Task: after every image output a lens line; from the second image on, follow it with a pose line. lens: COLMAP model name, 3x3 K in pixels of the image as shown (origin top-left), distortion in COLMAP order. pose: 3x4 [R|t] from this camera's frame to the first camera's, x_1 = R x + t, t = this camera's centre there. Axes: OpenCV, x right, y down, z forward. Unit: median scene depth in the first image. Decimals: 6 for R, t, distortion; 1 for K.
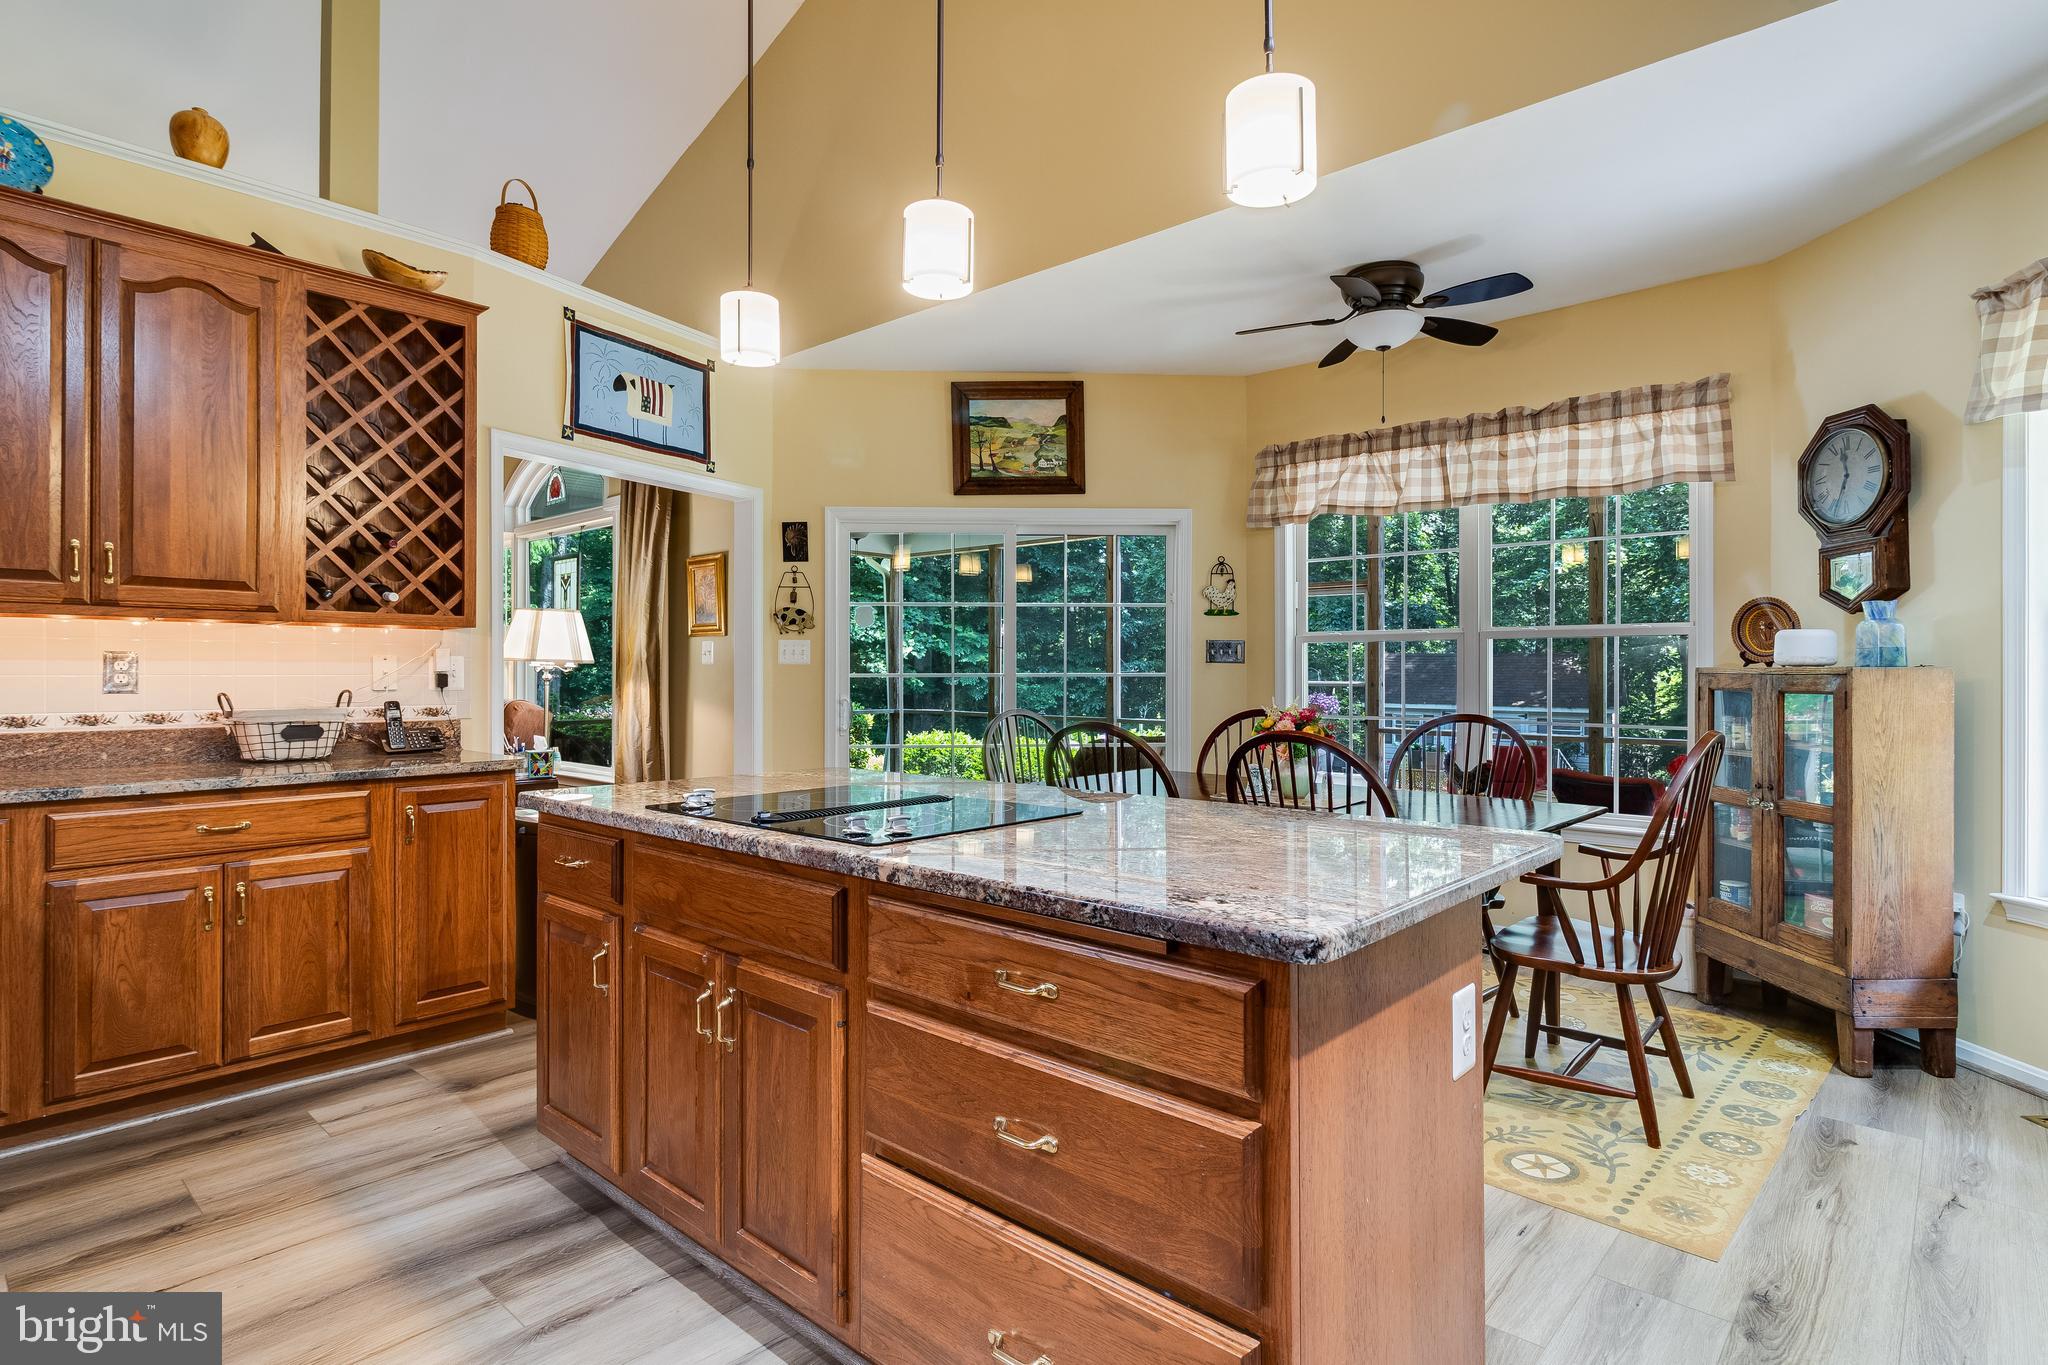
lens RADIAL K [[1033.5, 0, 1037.2], [0, 1033.5, 669.0], [0, 0, 1]] dist [-0.000910, -0.000161]
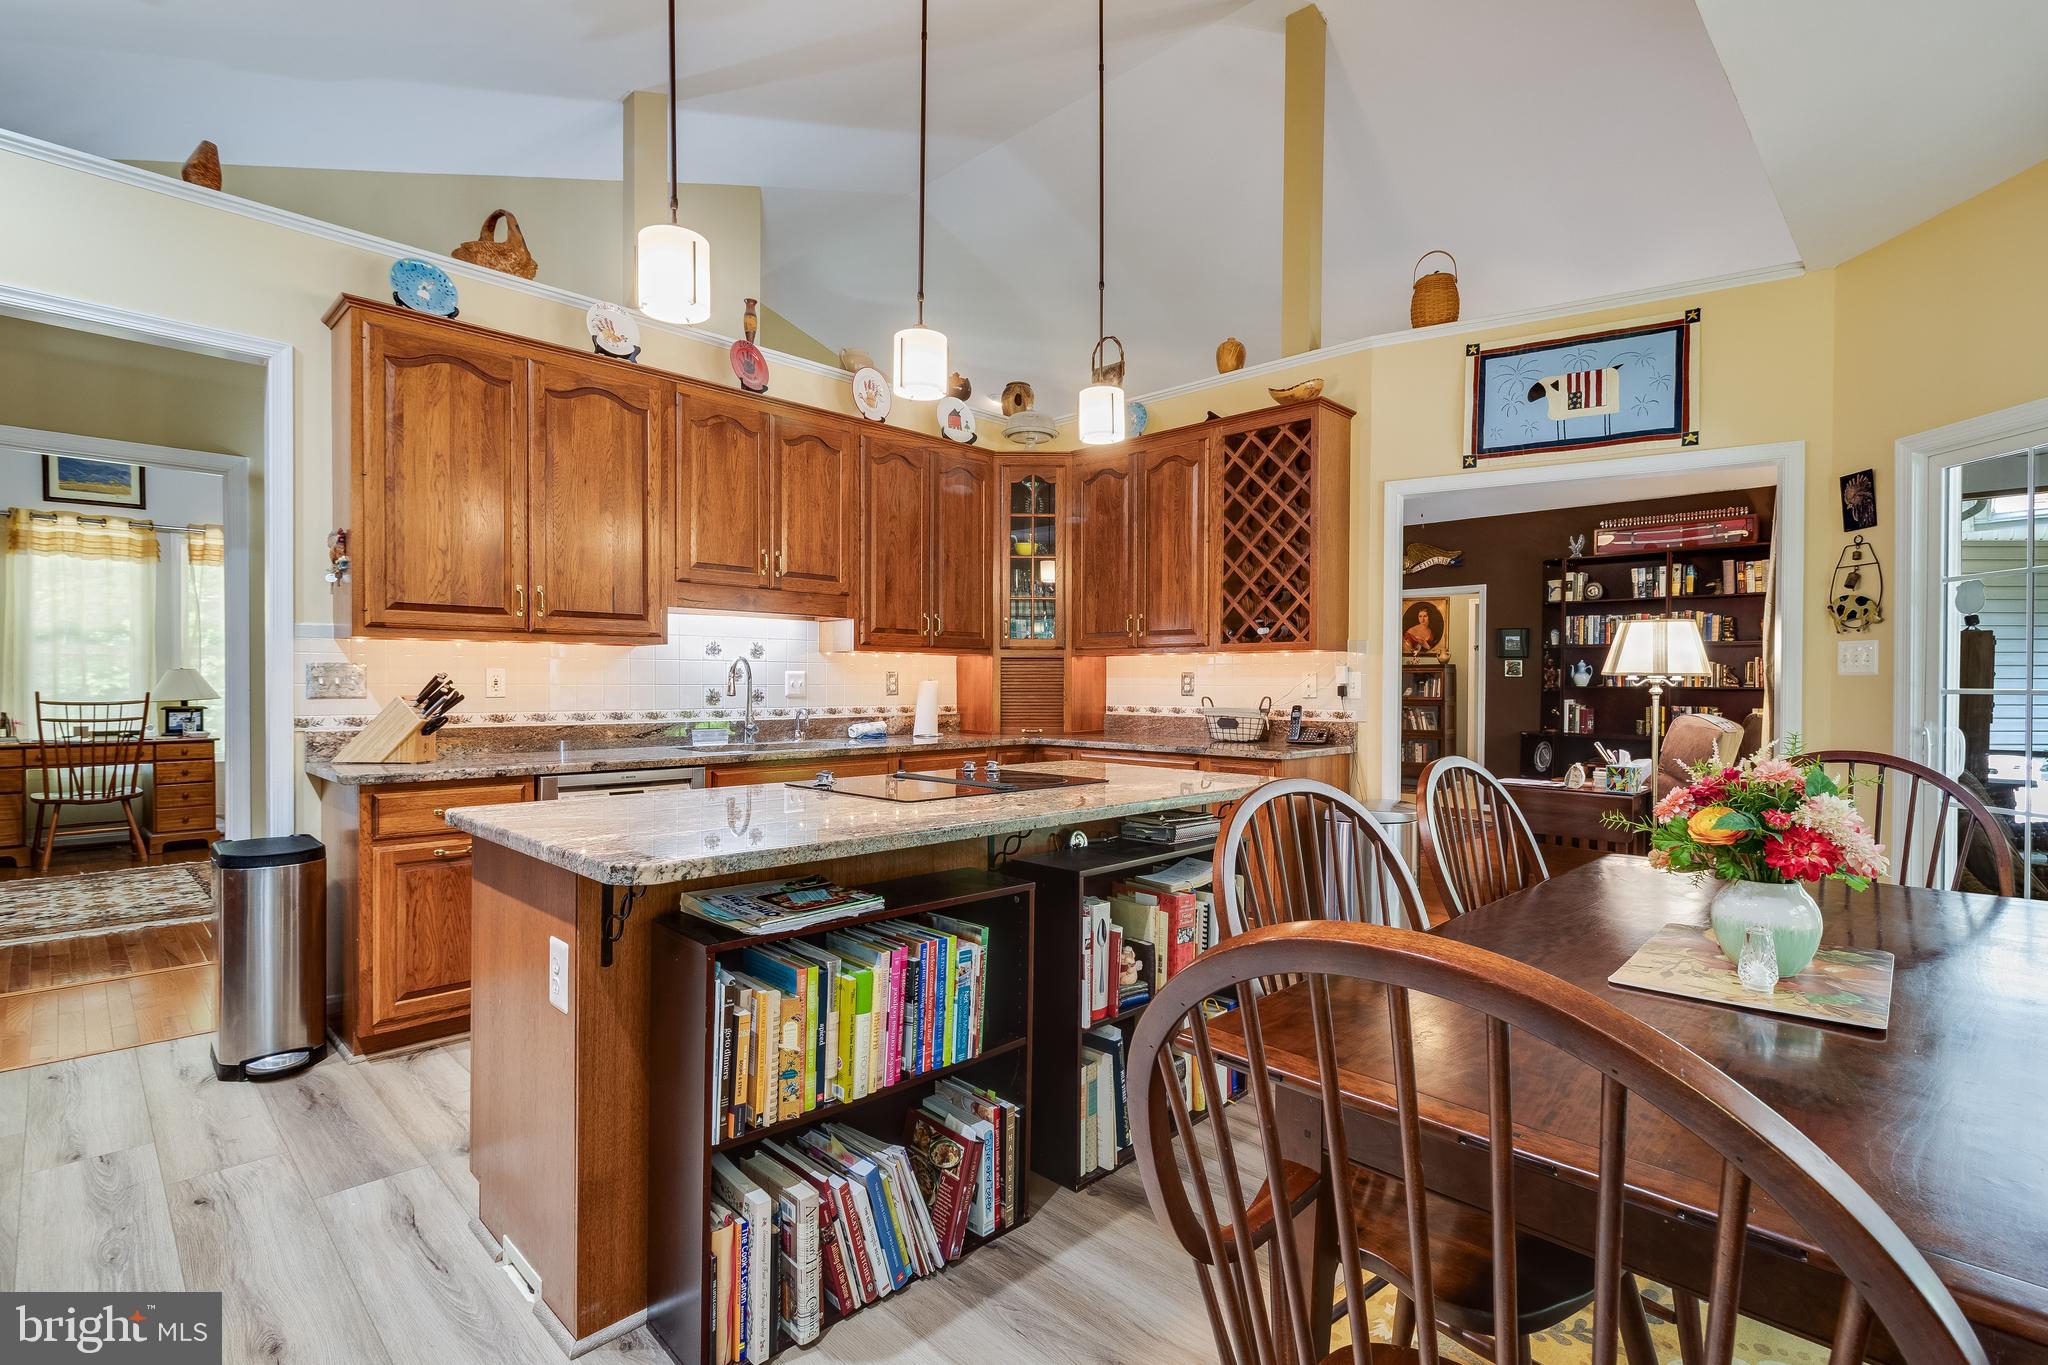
lens RADIAL K [[960.4, 0, 1024.0], [0, 960.4, 682.5], [0, 0, 1]] dist [0.002069, 0.000044]
pose [[-0.049829, -0.005194, -0.998744, 0.679221], [-0.003770, 0.999980, -0.005012, 0.008521], [0.998751, 0.003516, -0.049848, 0.712193]]
